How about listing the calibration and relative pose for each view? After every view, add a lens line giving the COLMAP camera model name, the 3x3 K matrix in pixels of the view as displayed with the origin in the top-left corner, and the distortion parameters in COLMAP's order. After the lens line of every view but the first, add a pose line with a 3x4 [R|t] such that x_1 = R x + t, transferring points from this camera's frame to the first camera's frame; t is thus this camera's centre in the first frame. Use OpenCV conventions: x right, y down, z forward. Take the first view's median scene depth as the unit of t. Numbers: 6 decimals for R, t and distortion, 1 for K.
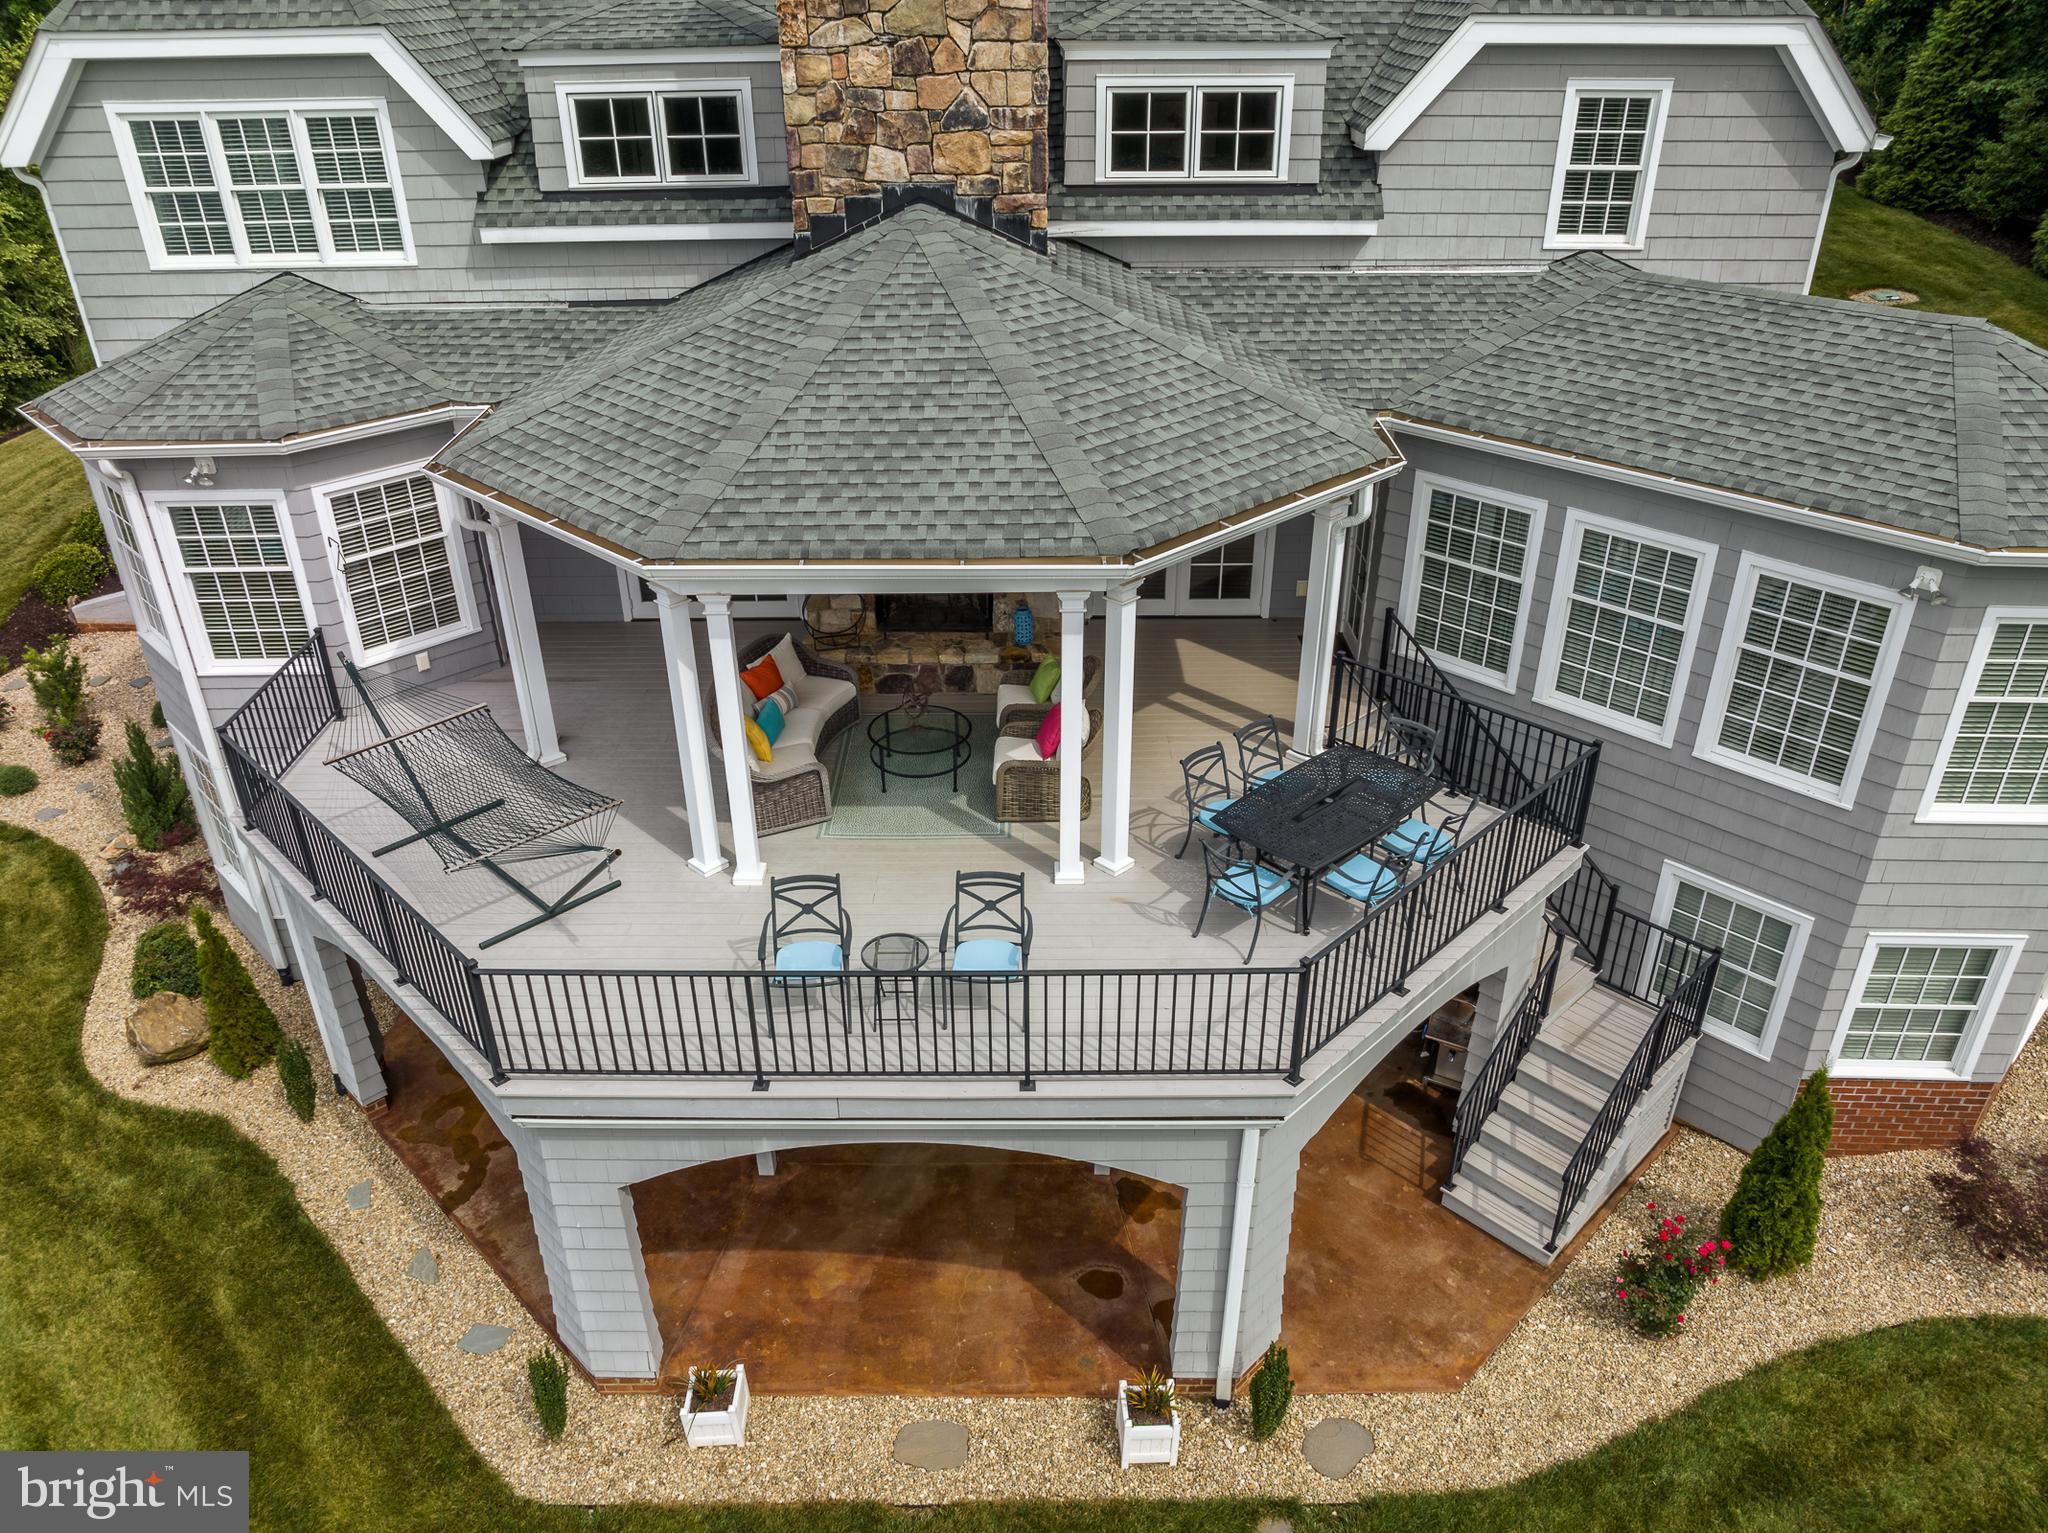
lens RADIAL K [[1444.8, 0, 1024.0], [0, 1444.8, 766.5], [0, 0, 1]] dist [-0.059146, 0.033027]
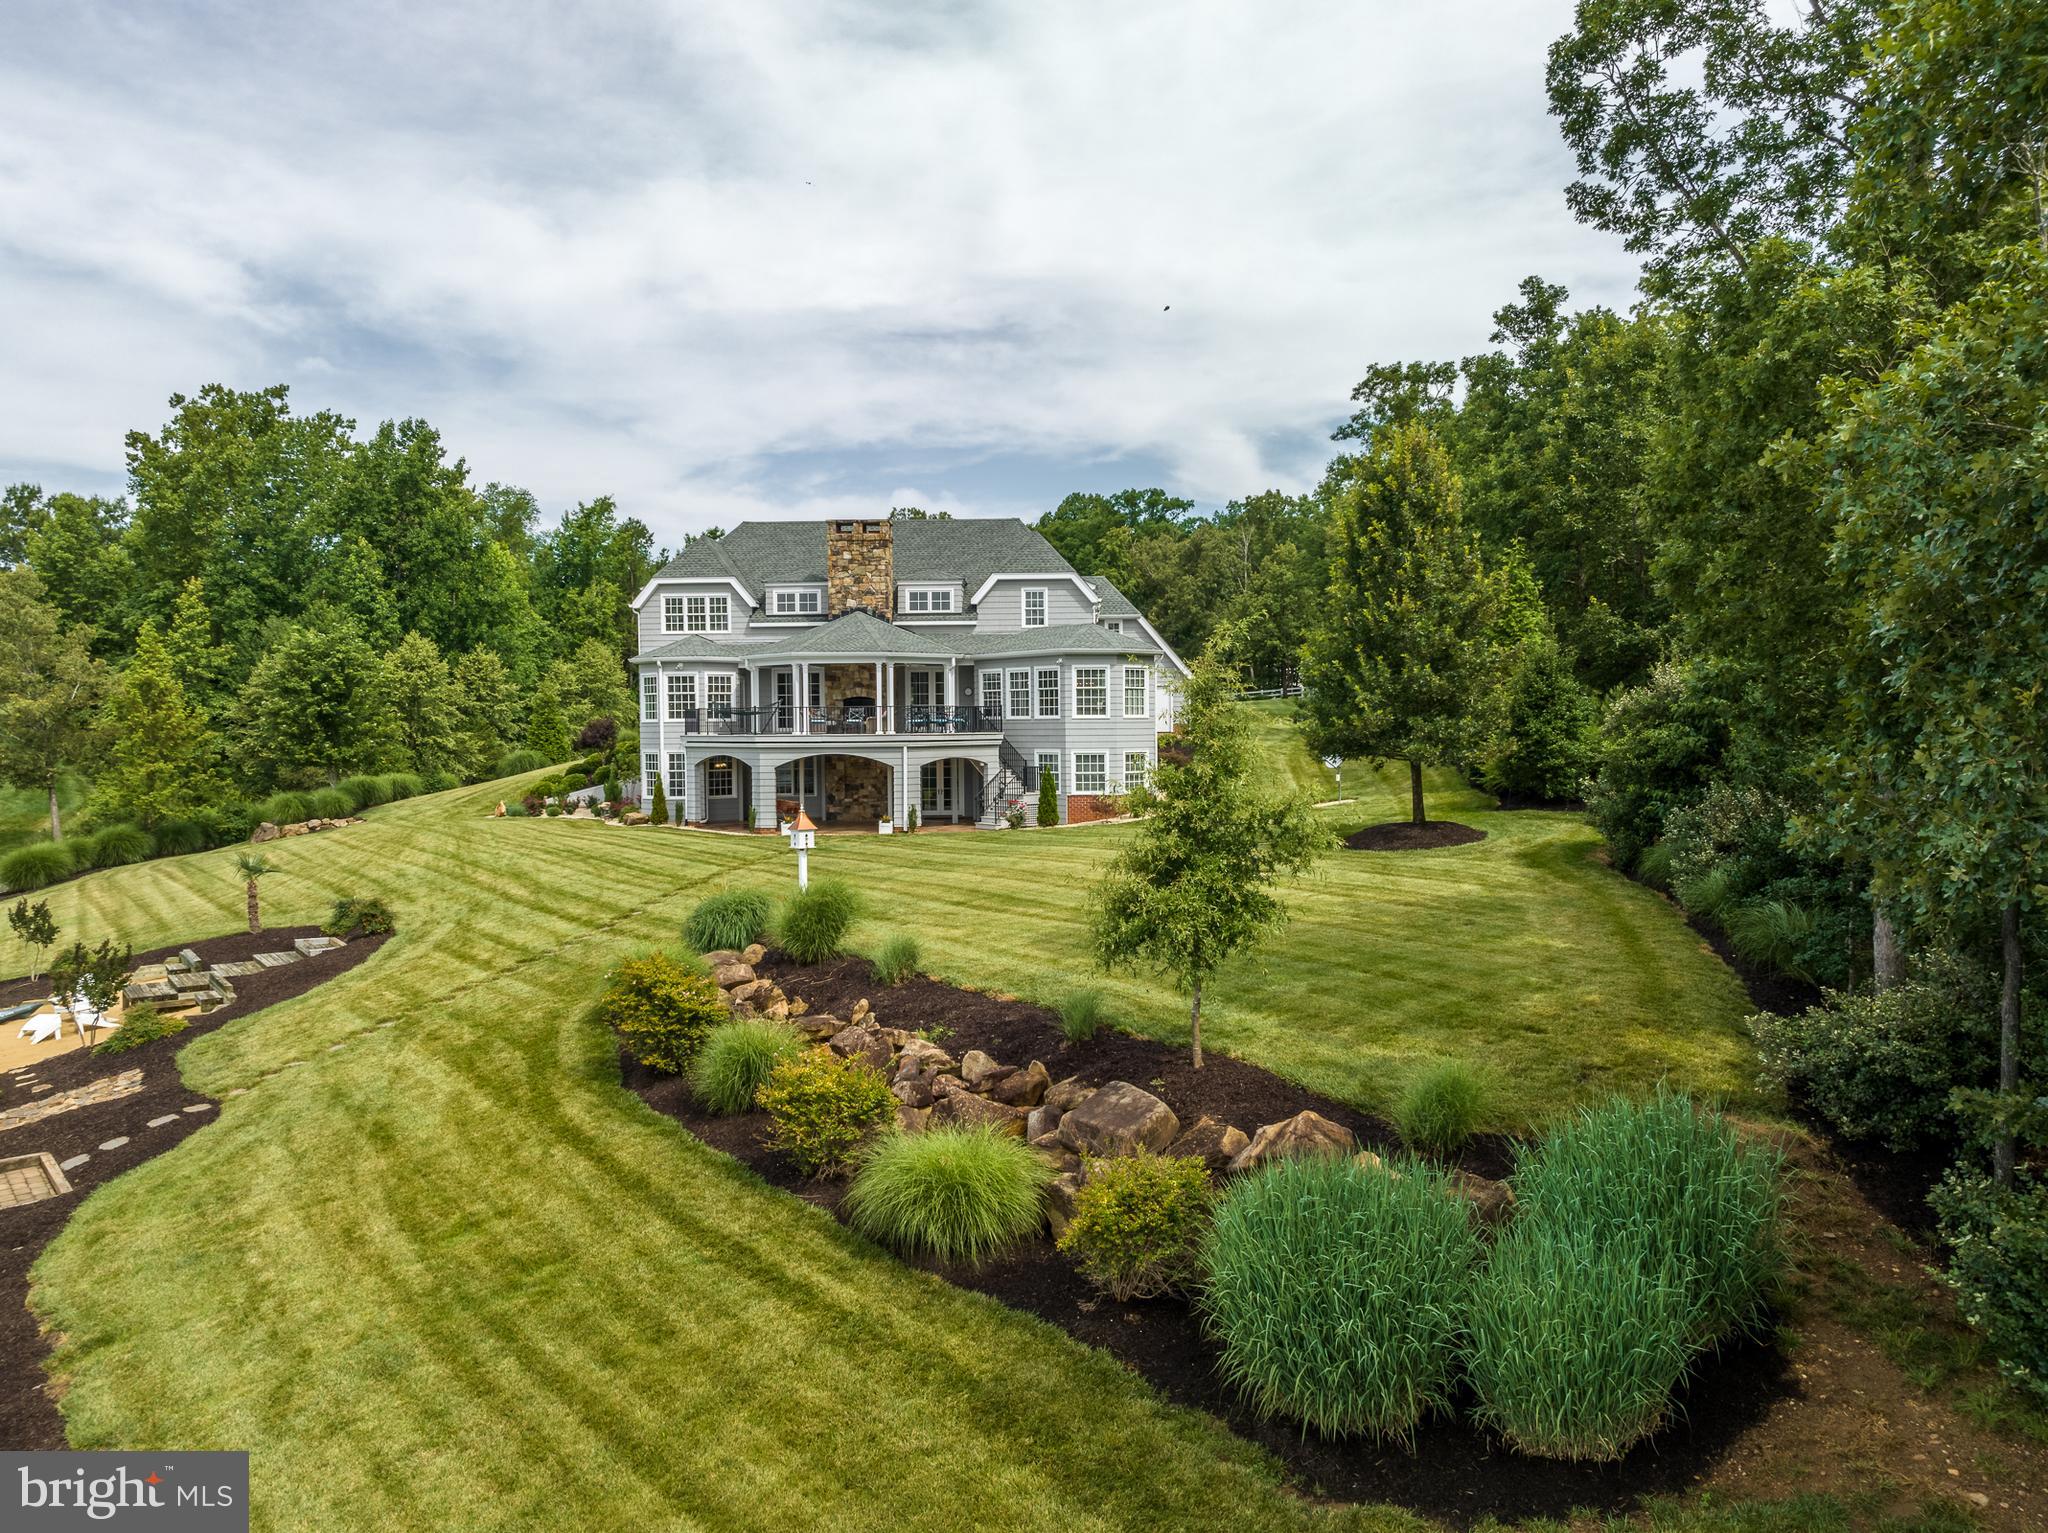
lens RADIAL K [[1443.4, 0, 1027.6], [0, 1443.4, 768.2], [0, 0, 1]] dist [-0.032971, -0.010739]
pose [[0.999513, 0.000226, -0.031197, 0.528245], [-0.014526, 0.888336, -0.458965, 1.857841], [0.027610, 0.459195, 0.887906, -2.412794]]
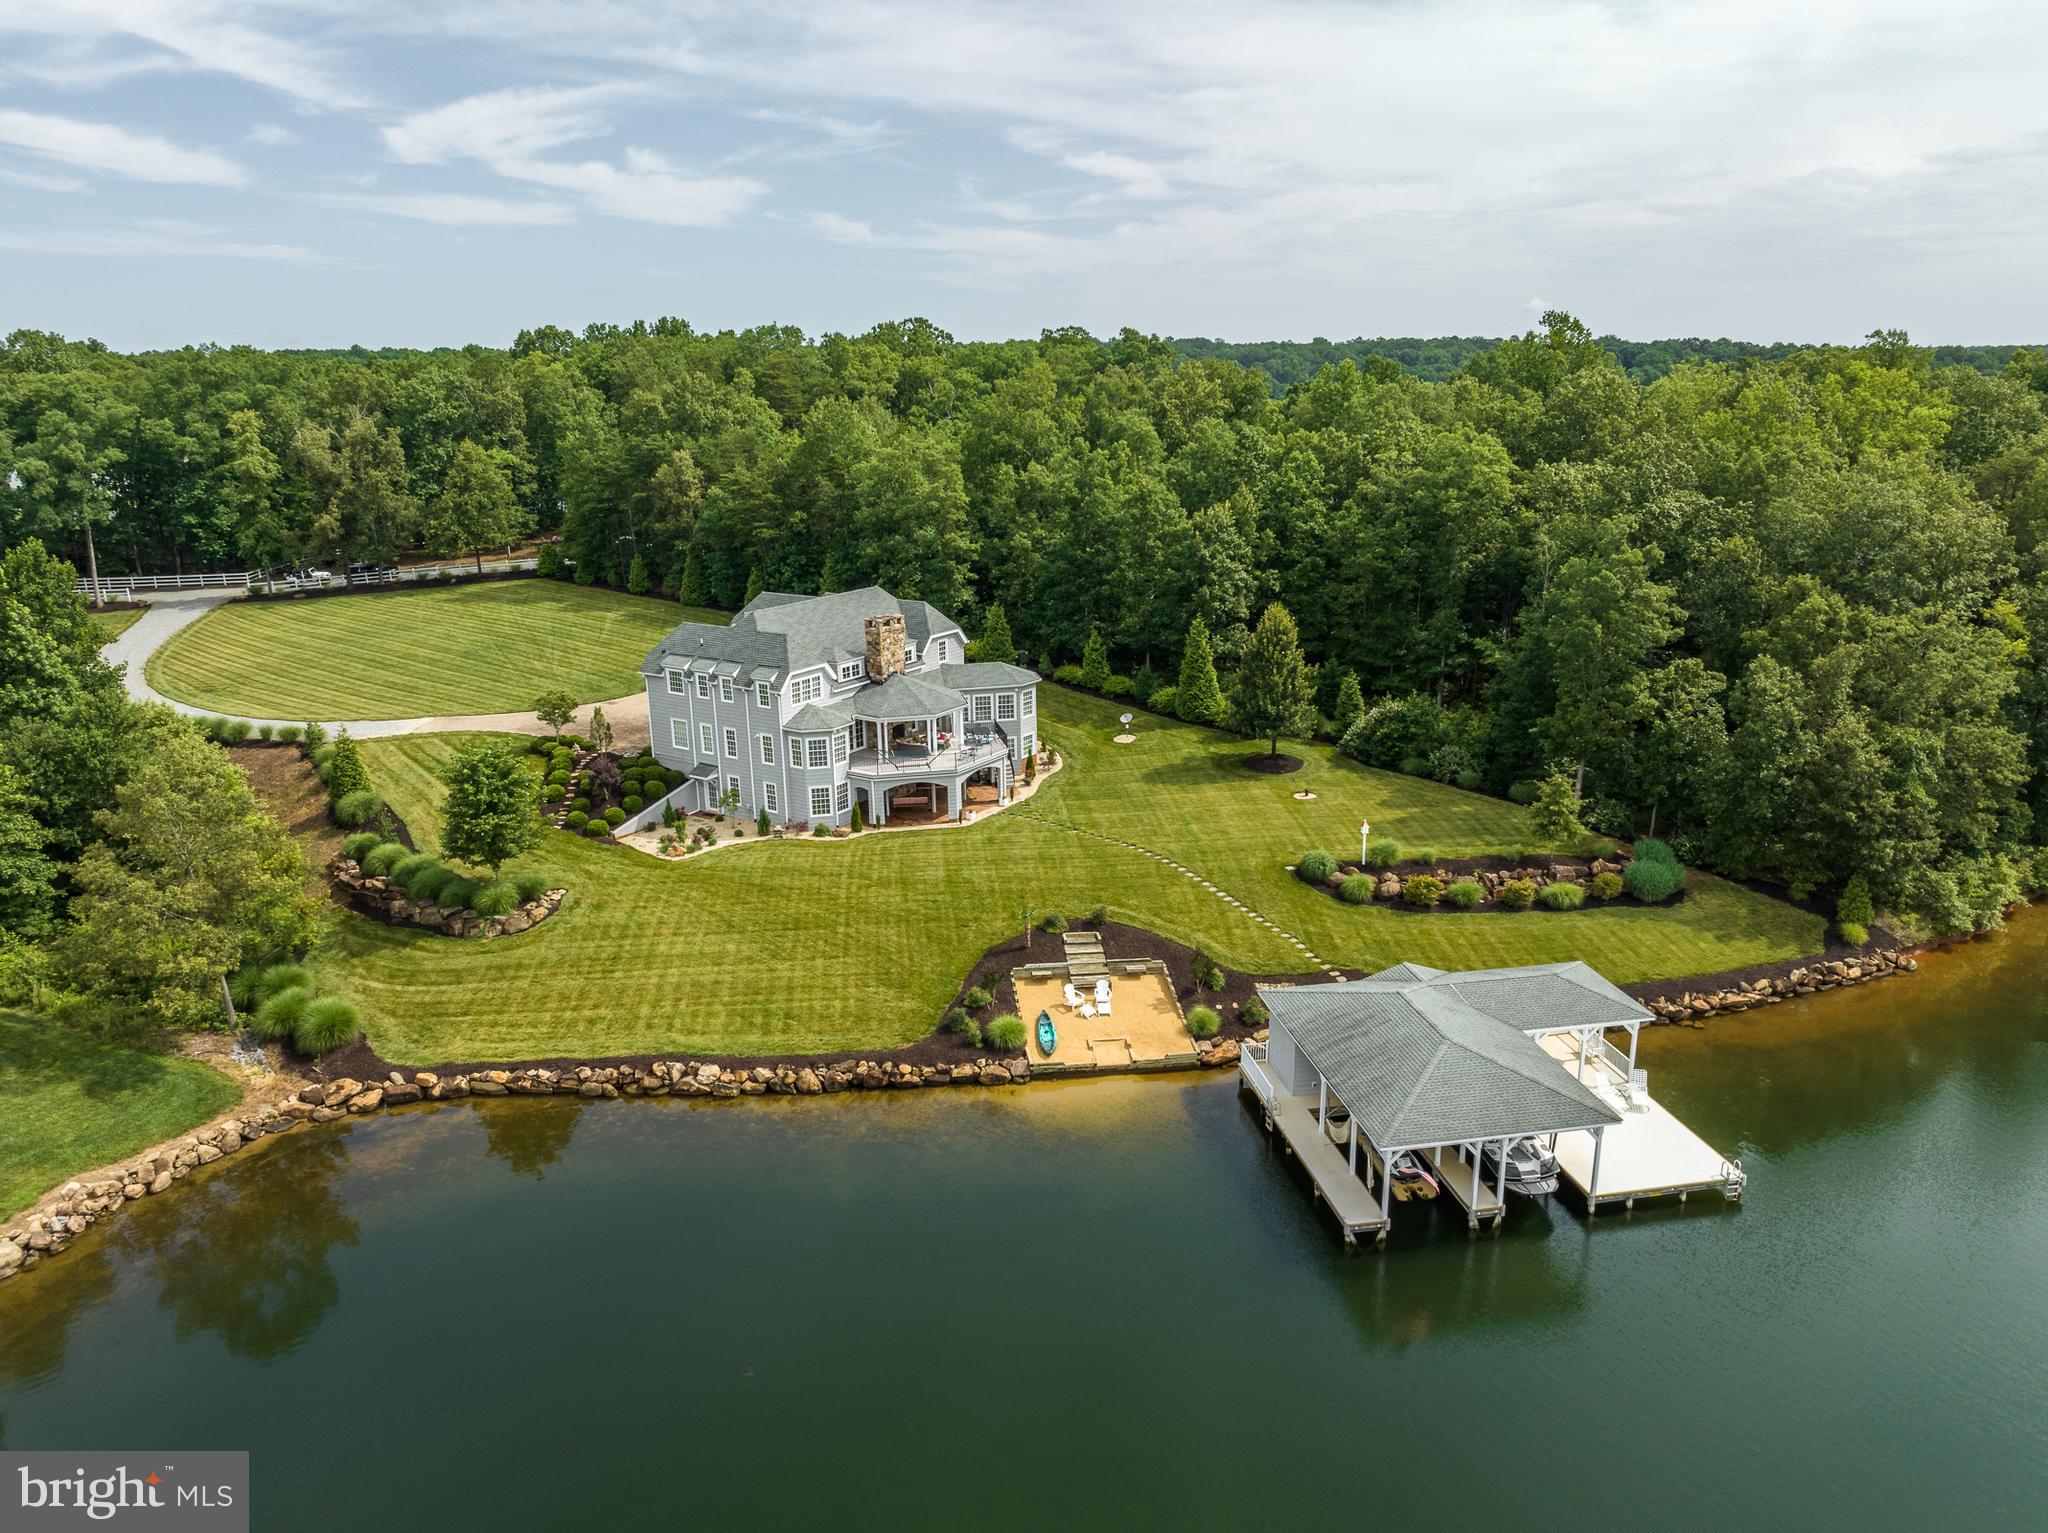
lens RADIAL K [[1443.4, 0, 1027.6], [0, 1443.4, 768.2], [0, 0, 1]] dist [-0.032971, -0.010739]
pose [[0.554947, -0.224983, 0.800885, -5.095485], [0.418726, 0.907429, -0.035229, 0.502867], [-0.718820, 0.354902, 0.597781, -3.259686]]
